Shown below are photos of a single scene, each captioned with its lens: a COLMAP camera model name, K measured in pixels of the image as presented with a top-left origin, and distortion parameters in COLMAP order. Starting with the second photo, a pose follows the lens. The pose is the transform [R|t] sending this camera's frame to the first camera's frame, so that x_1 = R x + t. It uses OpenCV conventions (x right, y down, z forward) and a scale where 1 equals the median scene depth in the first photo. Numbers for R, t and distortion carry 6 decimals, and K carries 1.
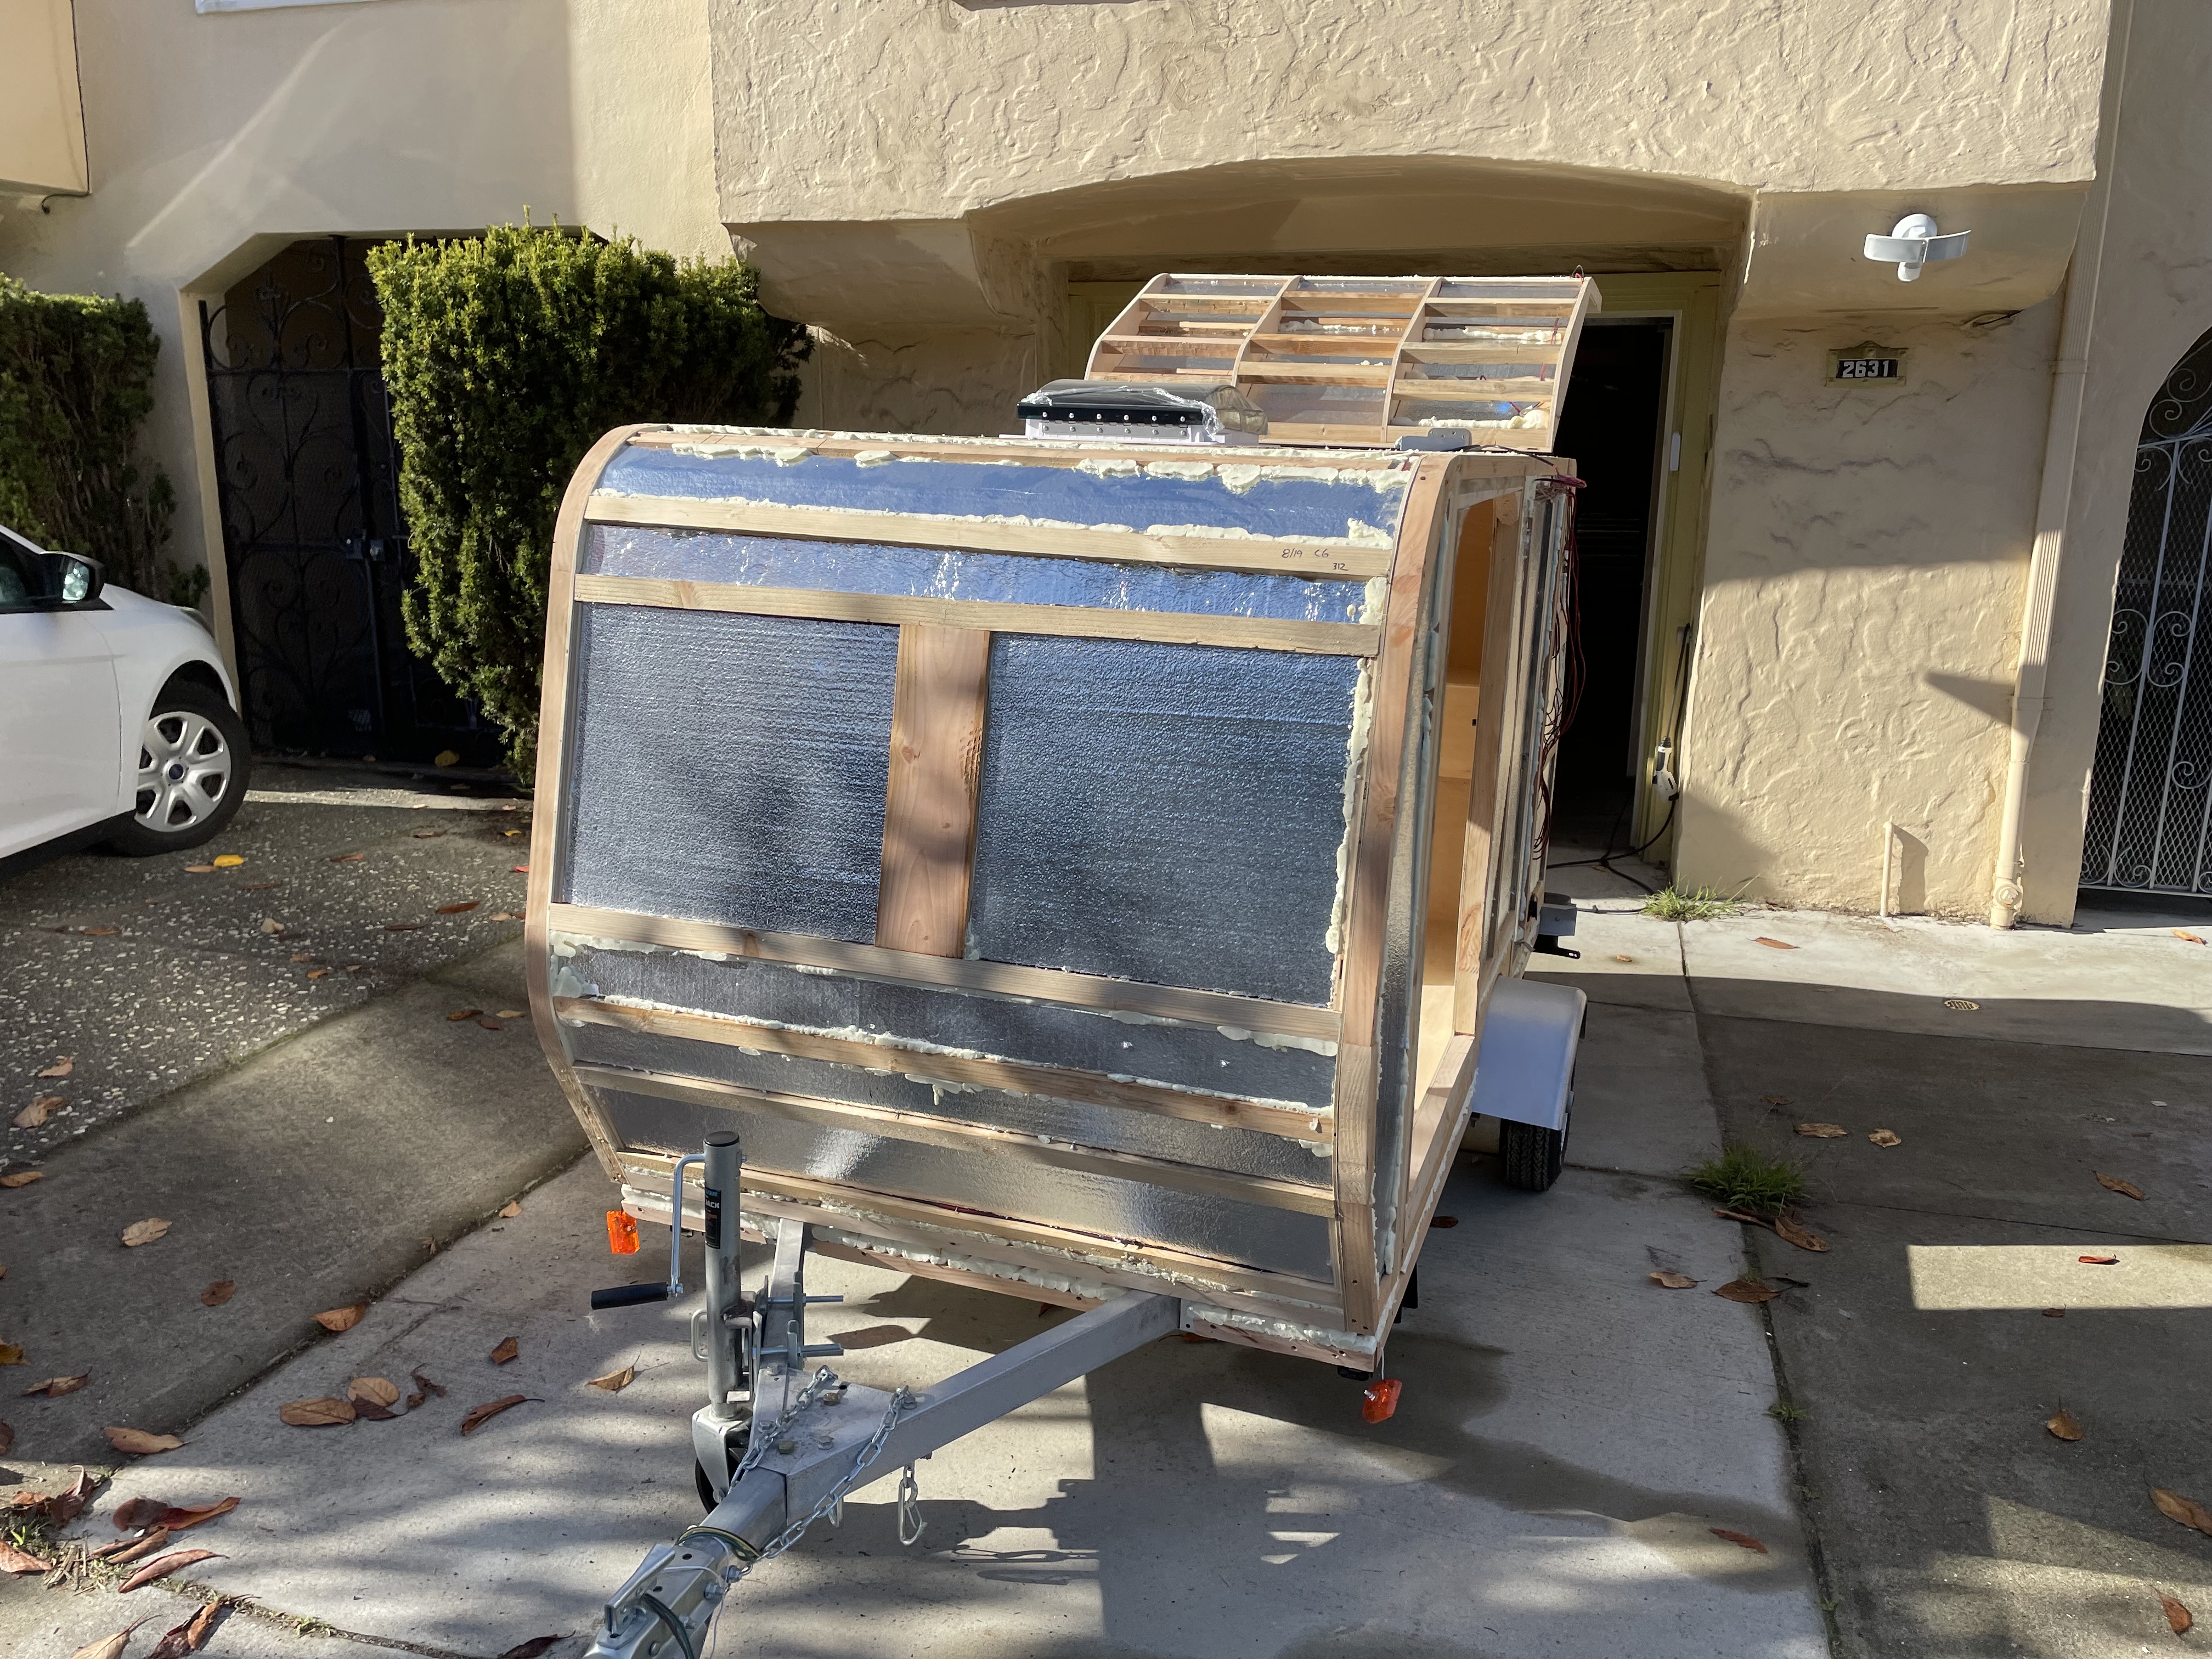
lens RADIAL K [[1673.0, 0, 1119.8], [0, 1673.0, 831.9], [0, 0, 1]] dist [0.083524, -0.106798]
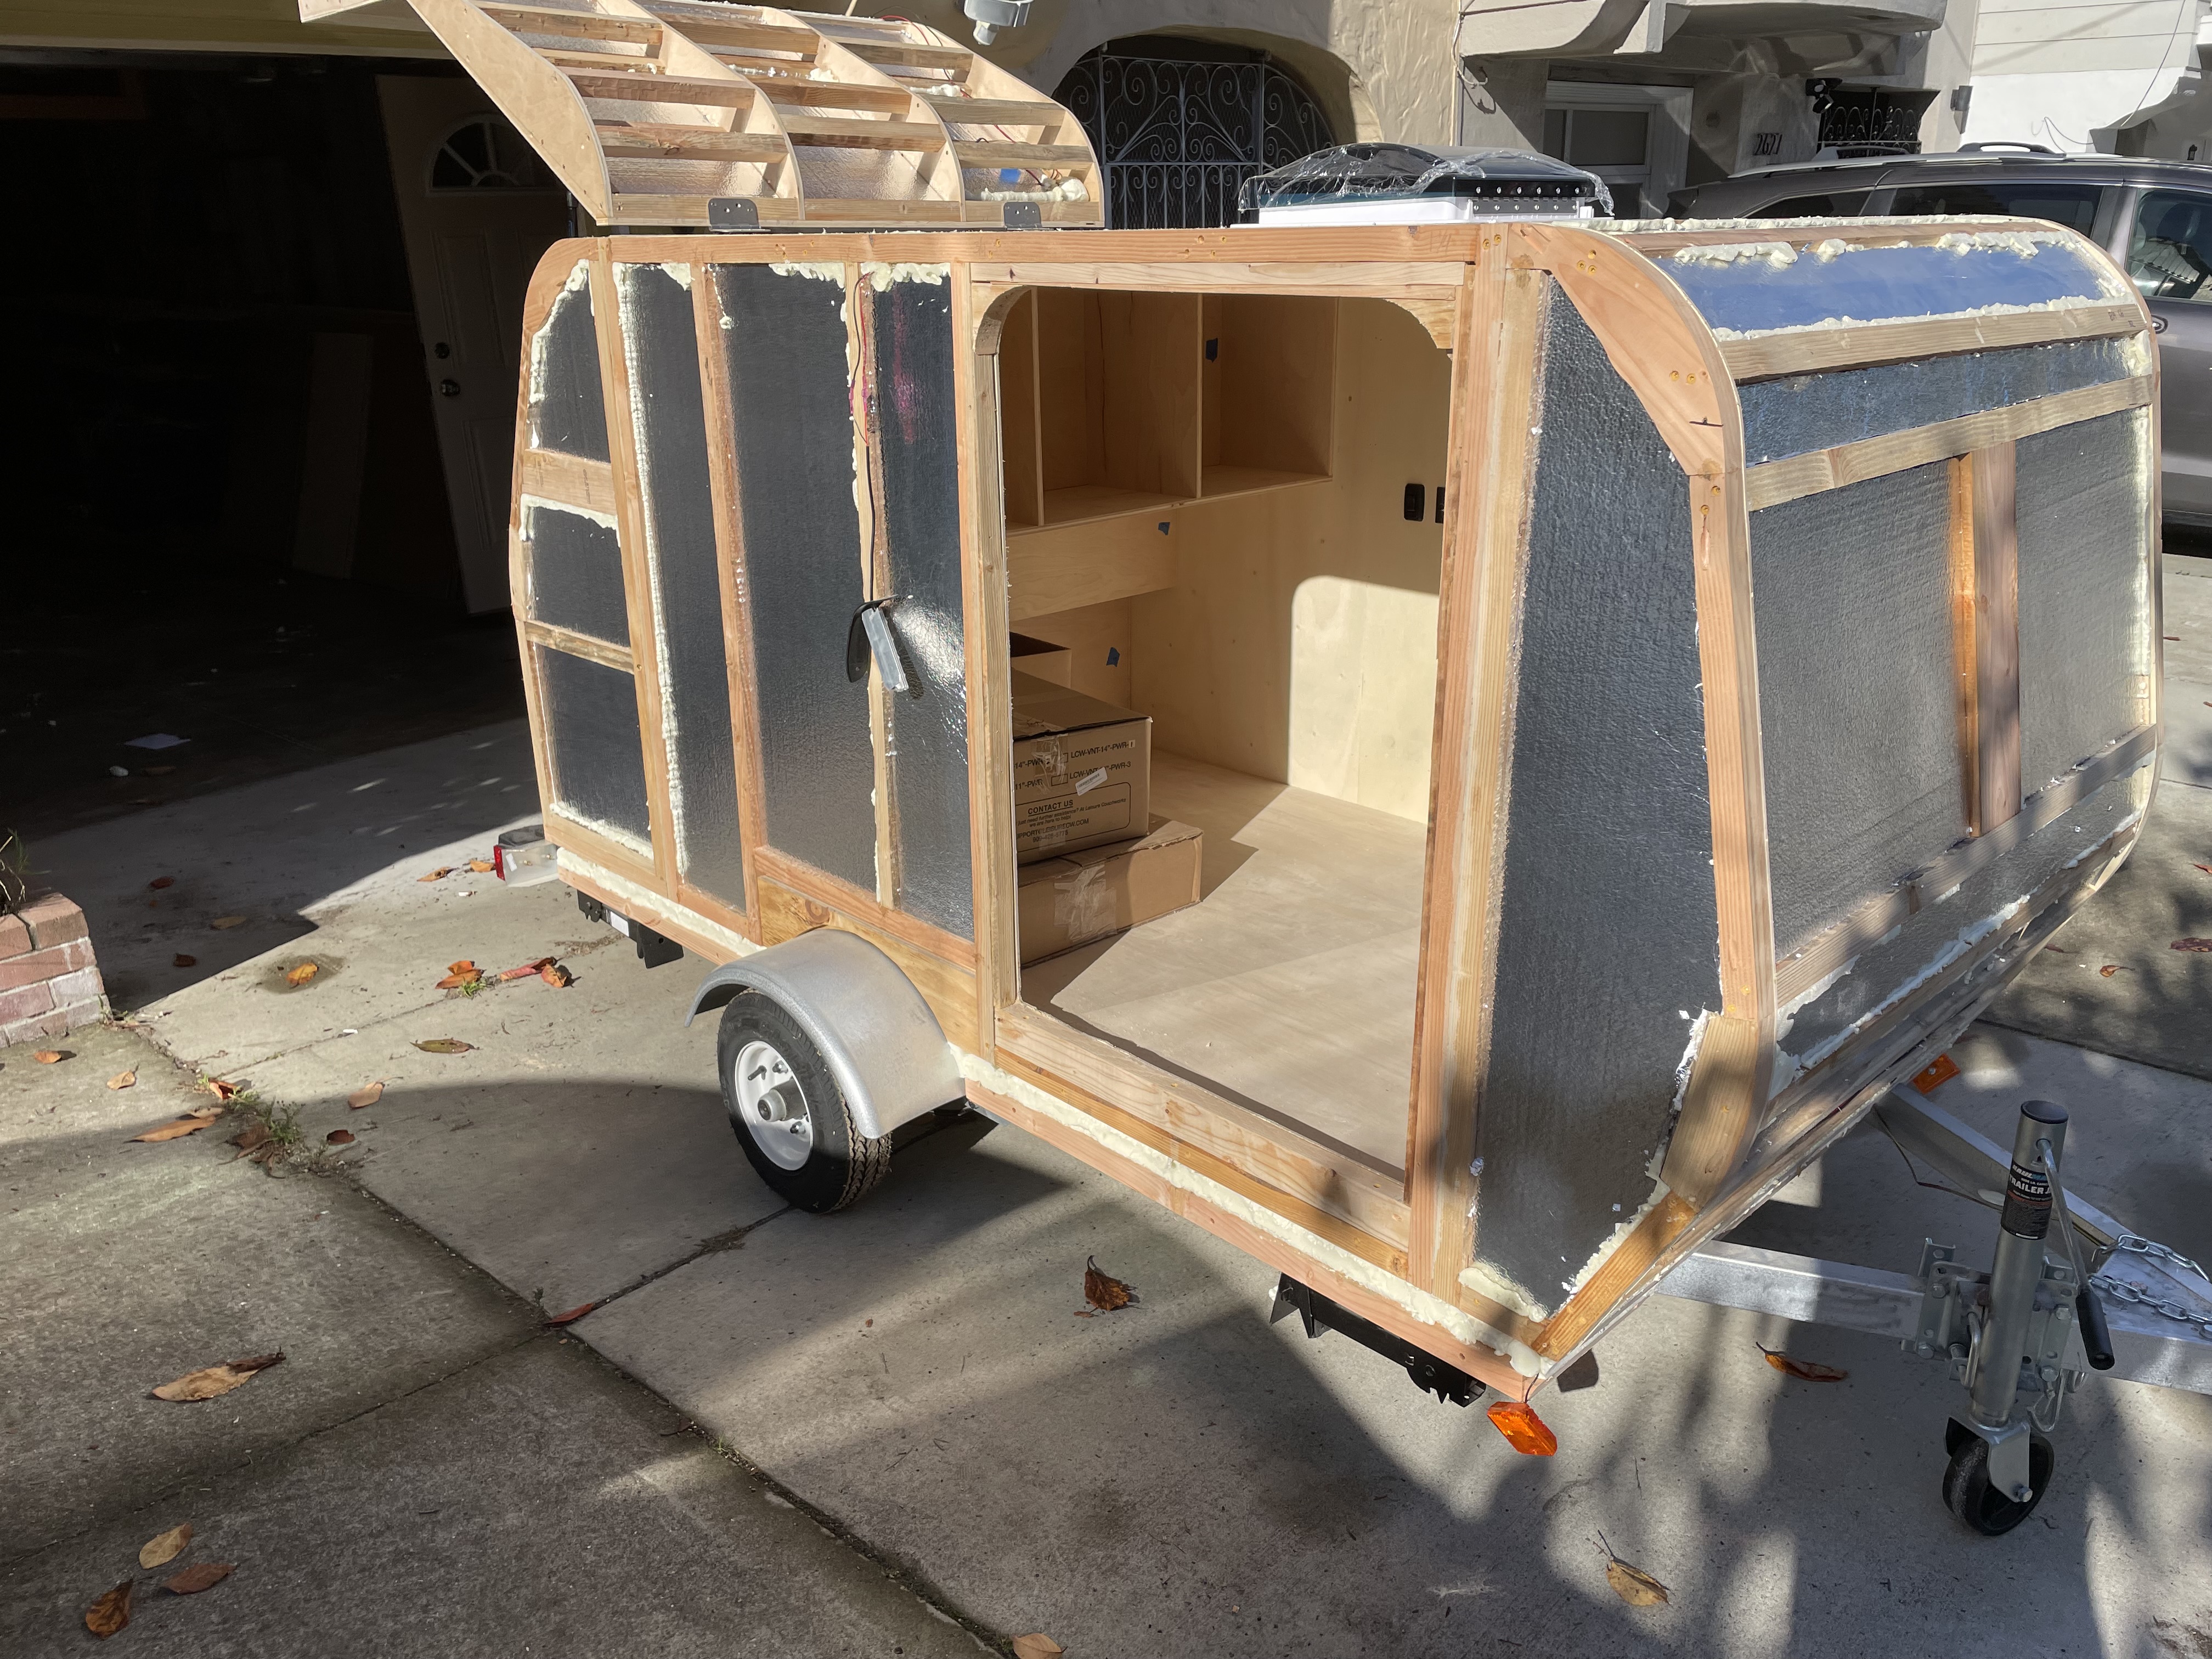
lens RADIAL K [[1666.8, 0, 1135.6], [0, 1666.8, 833.4], [0, 0, 1]] dist [0.082819, -0.103708]
pose [[0.433853, -0.340373, 0.834217, -0.581016], [0.230690, 0.936997, 0.262334, -0.142717], [-0.870950, 0.078631, 0.485040, 0.531048]]
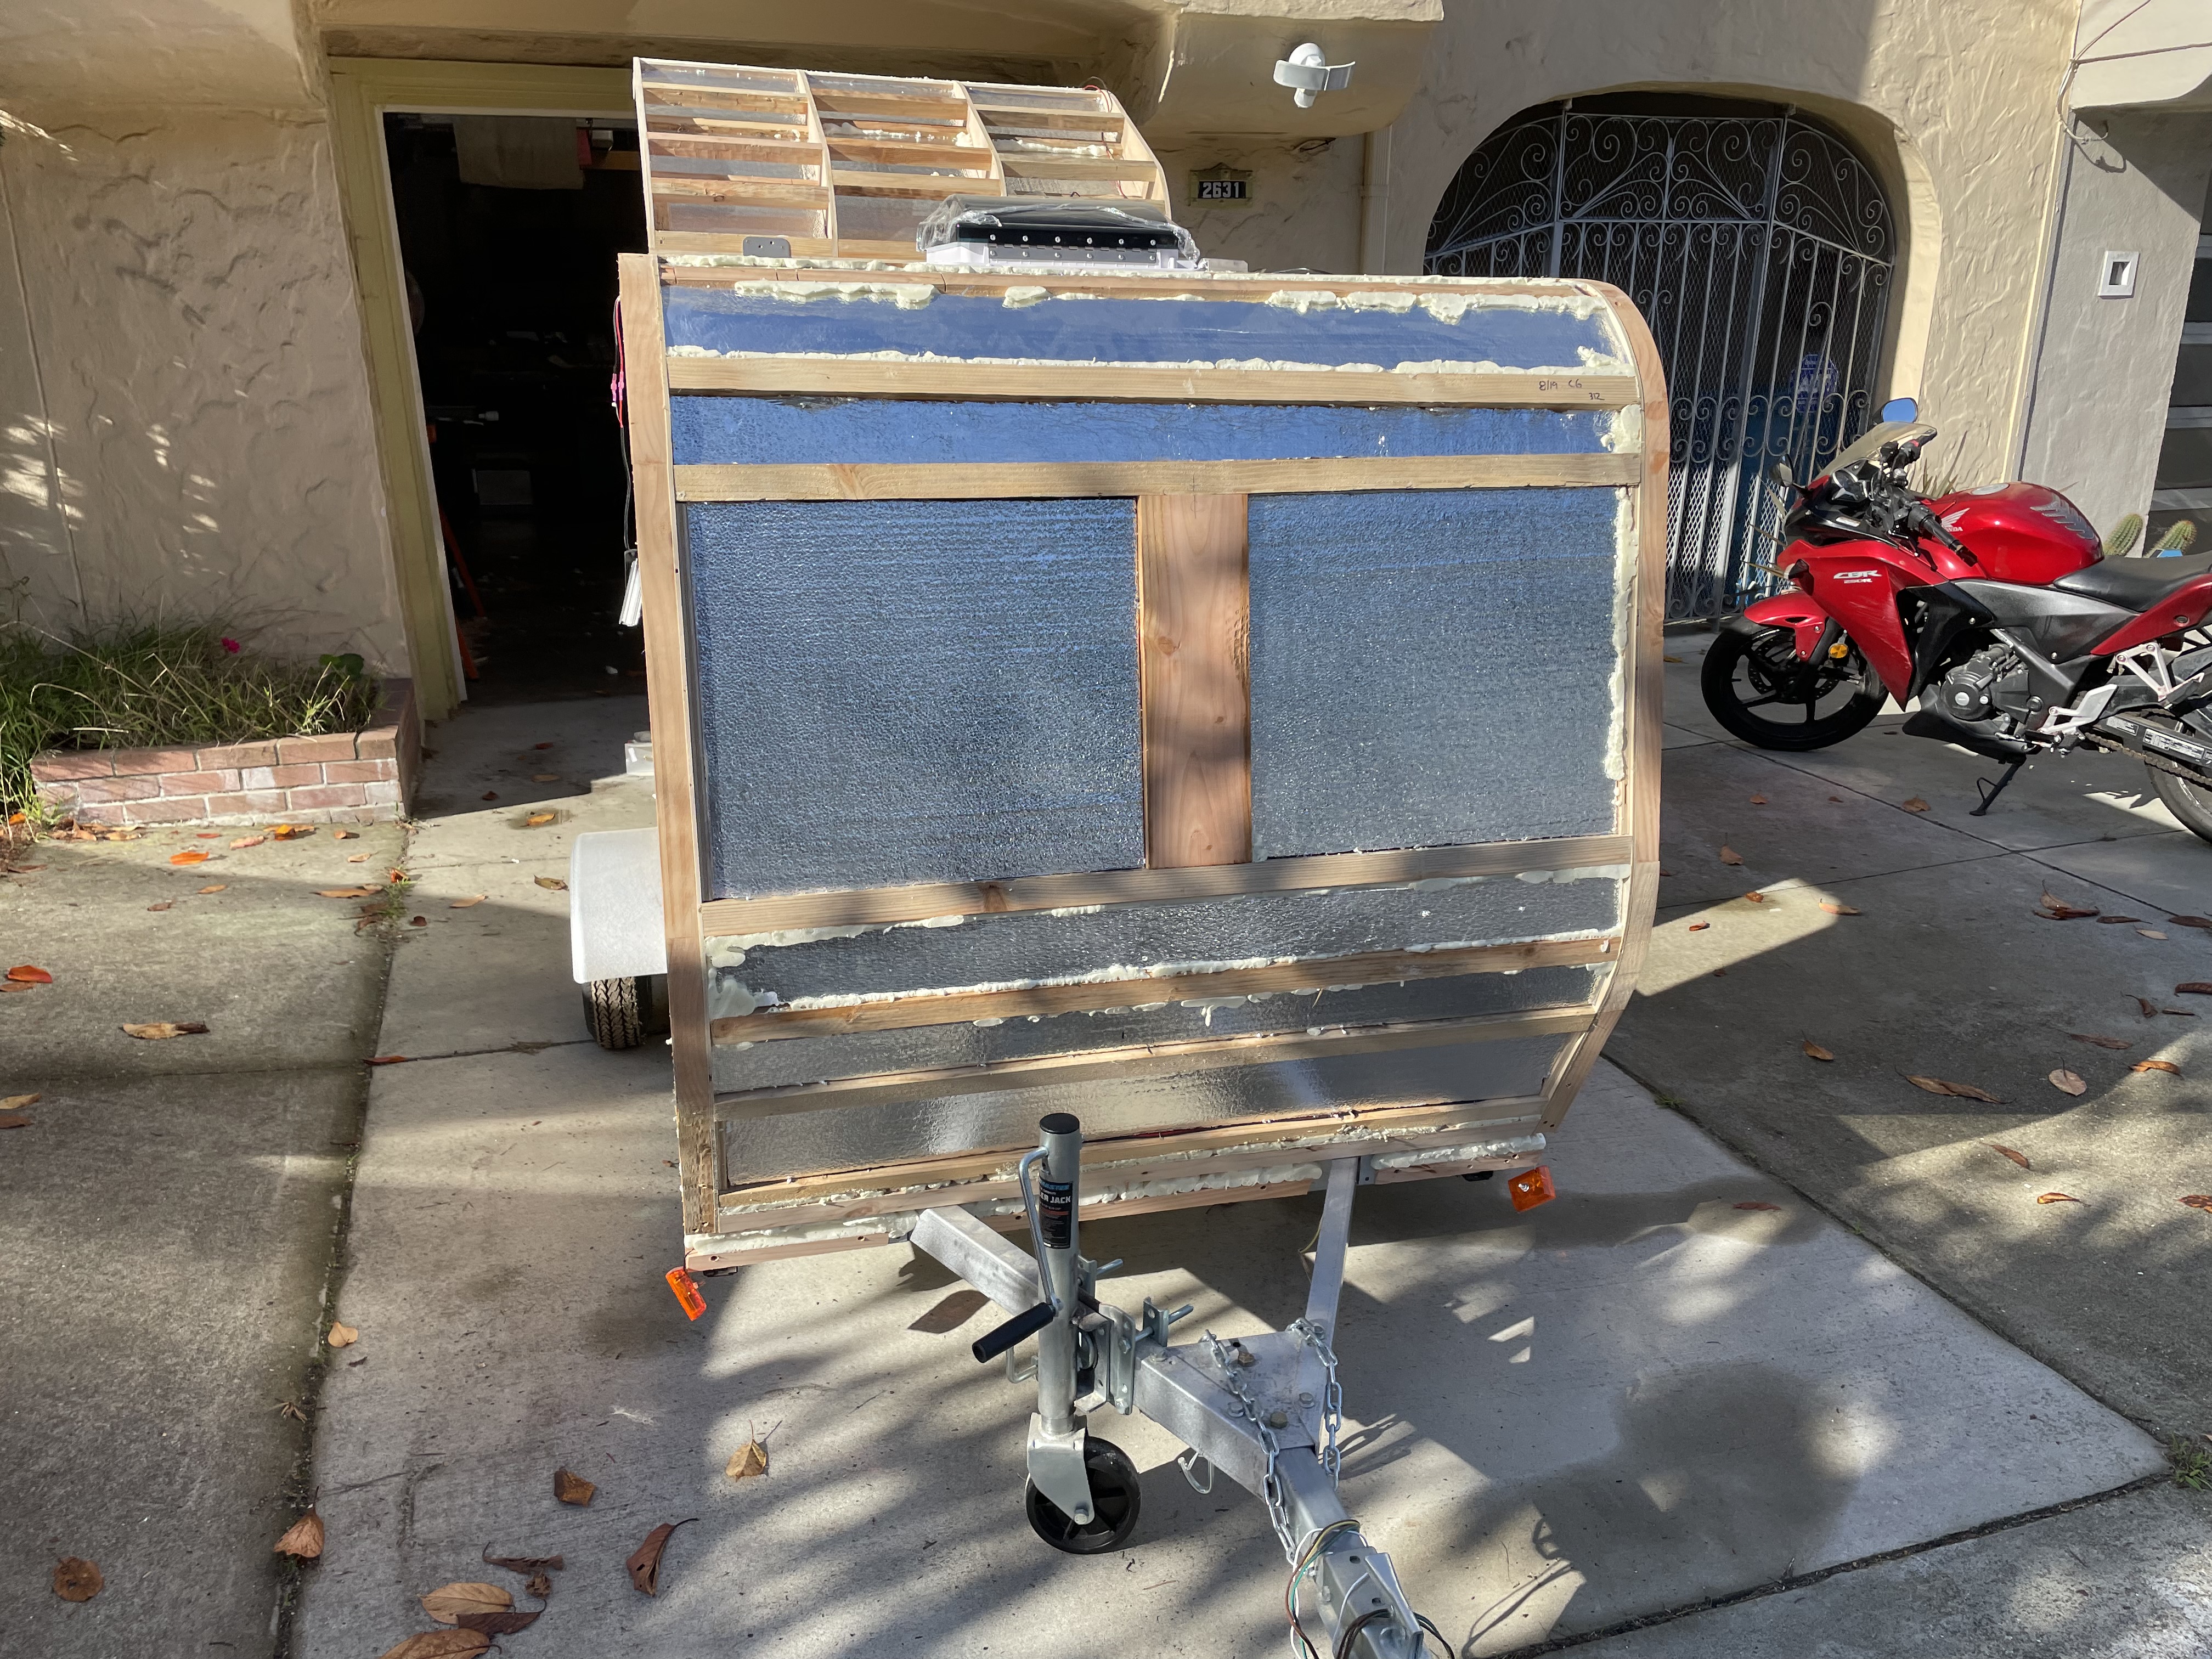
lens RADIAL K [[1672.1, 0, 1130.5], [0, 1672.1, 835.8], [0, 0, 1]] dist [0.085147, -0.109463]
pose [[0.821141, -0.192649, 0.537228, -0.345251], [0.135383, 0.980190, 0.144564, -0.042586], [-0.554436, -0.045976, 0.830955, 0.154158]]
